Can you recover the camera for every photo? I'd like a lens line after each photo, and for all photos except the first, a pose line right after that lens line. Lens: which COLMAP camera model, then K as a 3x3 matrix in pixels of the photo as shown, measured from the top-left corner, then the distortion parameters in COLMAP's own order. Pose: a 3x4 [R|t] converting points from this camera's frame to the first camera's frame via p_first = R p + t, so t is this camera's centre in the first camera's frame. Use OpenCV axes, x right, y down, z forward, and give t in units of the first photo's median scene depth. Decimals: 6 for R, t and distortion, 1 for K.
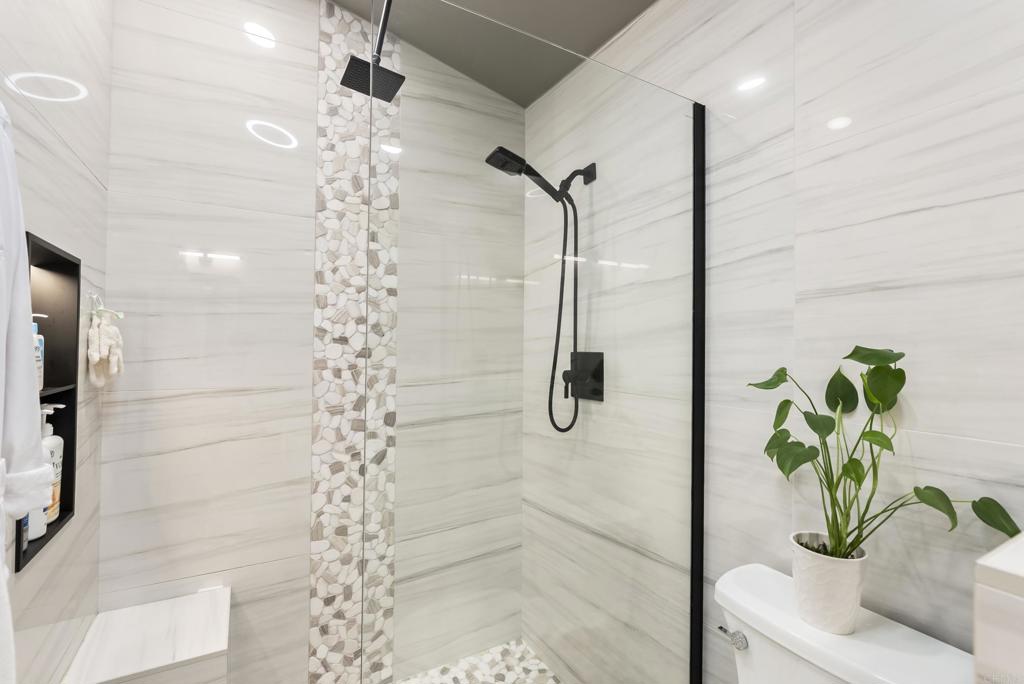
lens RADIAL K [[464.1, 0, 514.2], [0, 464.1, 344.4], [0, 0, 1]] dist [-0.005525, -0.000357]
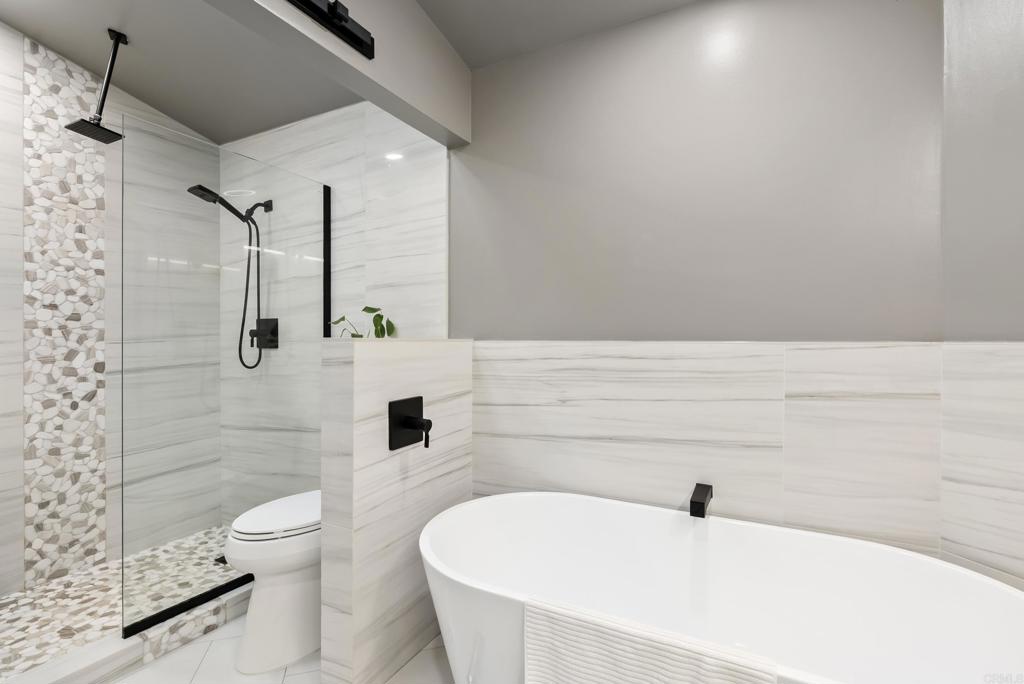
lens RADIAL K [[464.1, 0, 536.2], [0, 464.1, 338.1], [0, 0, 1]] dist [-0.005525, -0.000357]
pose [[0.820836, -0.011724, 0.571043, 0.005726], [0.010619, 0.999930, 0.005267, 0.085639], [-0.571065, 0.001741, 0.820903, -0.827473]]
